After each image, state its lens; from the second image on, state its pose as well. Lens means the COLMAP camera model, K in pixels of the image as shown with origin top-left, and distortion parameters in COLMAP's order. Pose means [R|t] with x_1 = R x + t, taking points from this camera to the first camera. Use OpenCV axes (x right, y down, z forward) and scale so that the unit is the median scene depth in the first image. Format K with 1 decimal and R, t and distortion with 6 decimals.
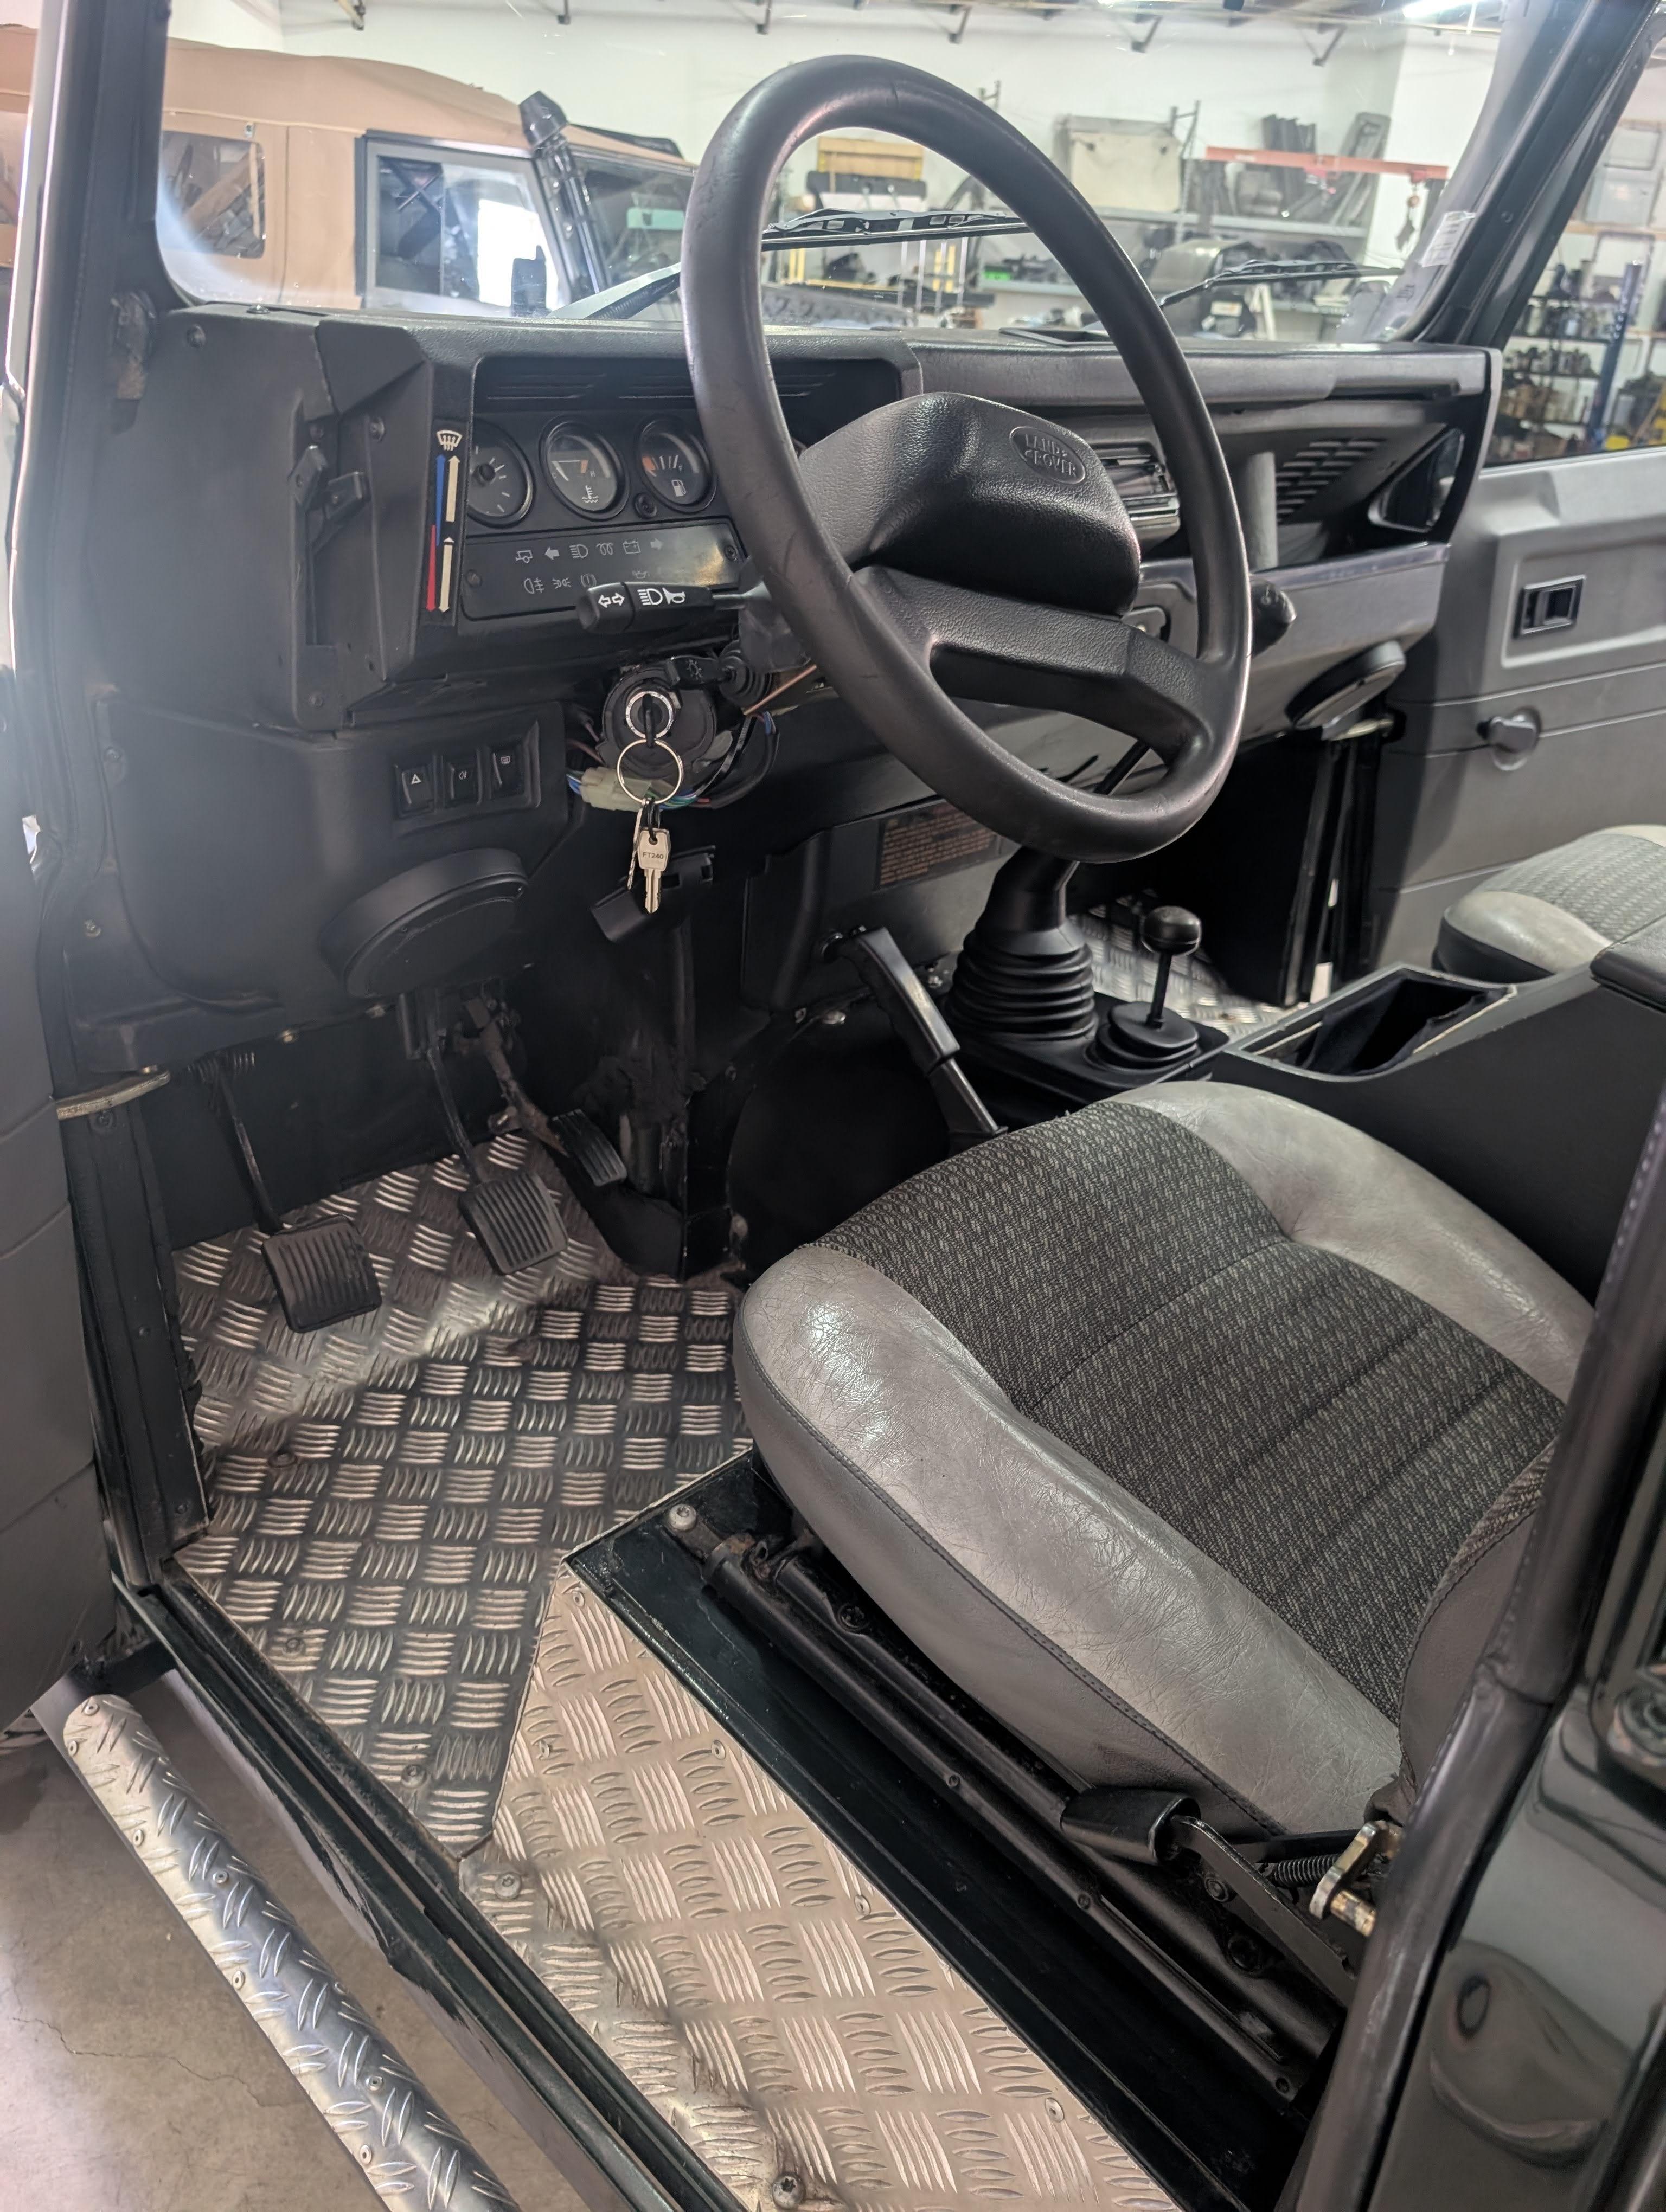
lens RADIAL K [[1602.4, 0, 835.9], [0, 1602.4, 1110.7], [0, 0, 1]] dist [-0.009656, 0.001448]
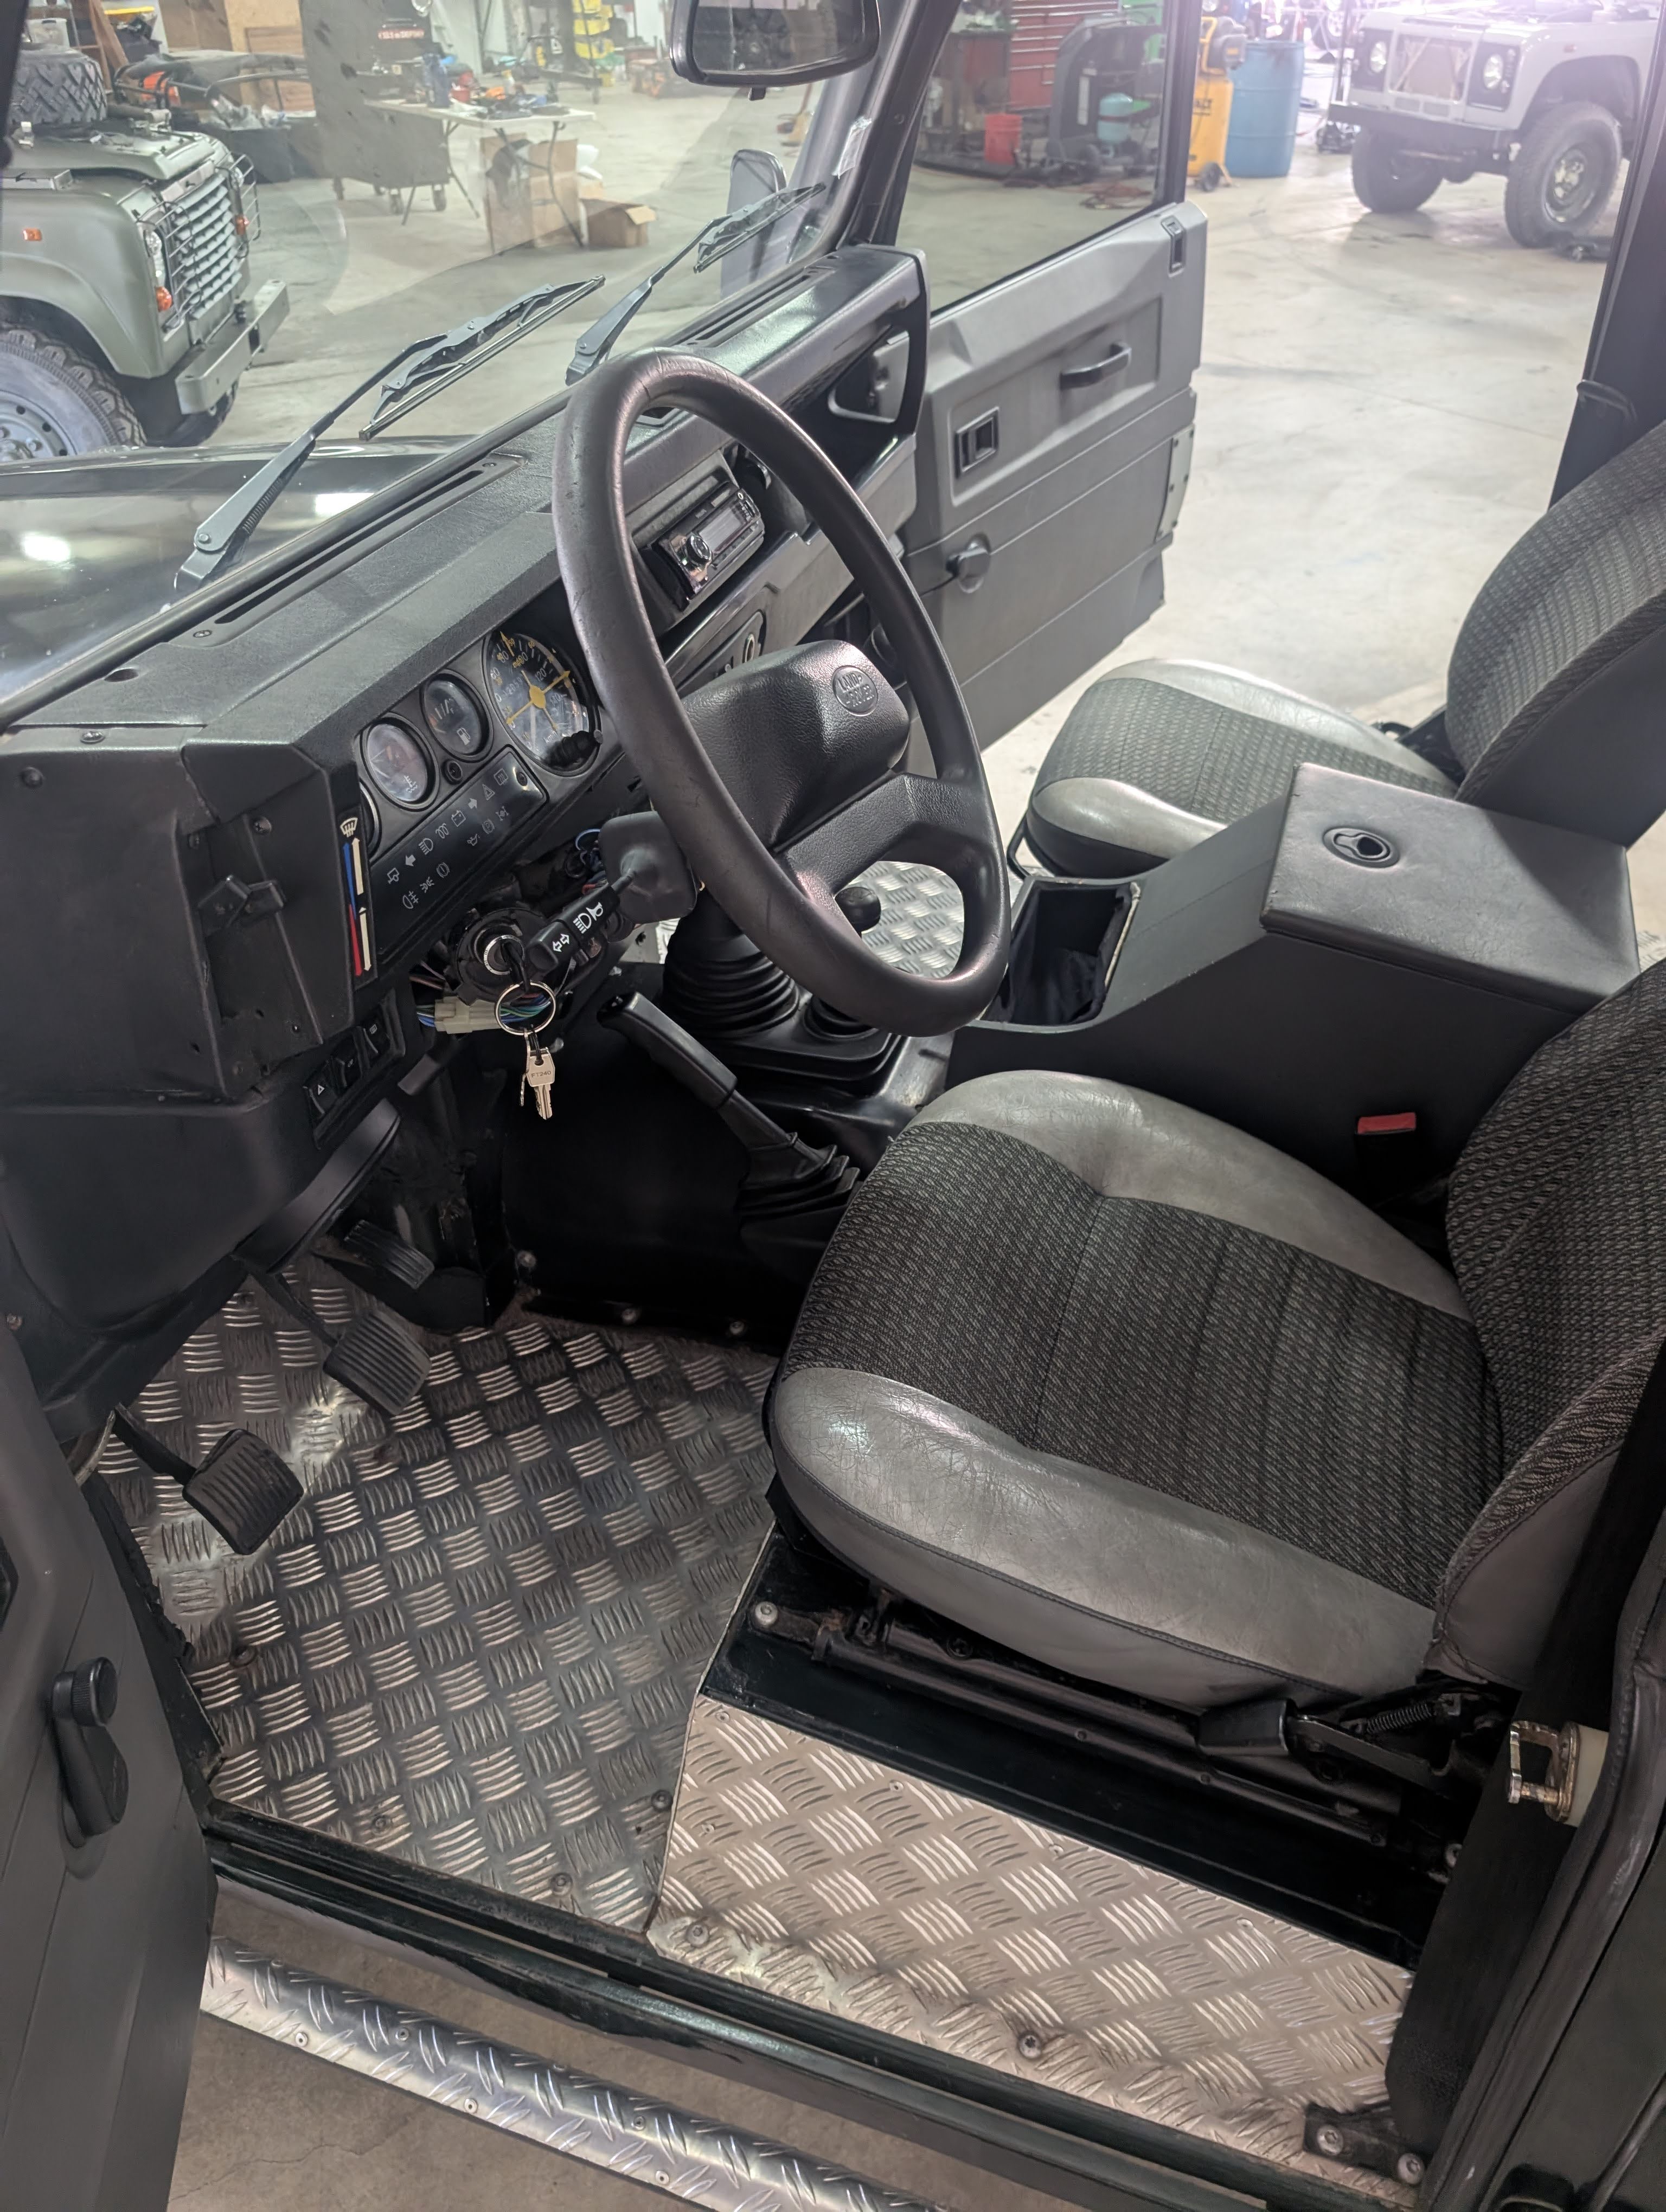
lens RADIAL K [[1602.4, 0, 819.6], [0, 1602.4, 1102.6], [0, 0, 1]] dist [-0.009656, 0.001448]
pose [[0.897929, -0.318477, 0.303803, -0.277132], [0.262008, 0.941389, 0.212459, -0.319368], [-0.353660, -0.111175, 0.928744, -0.072697]]
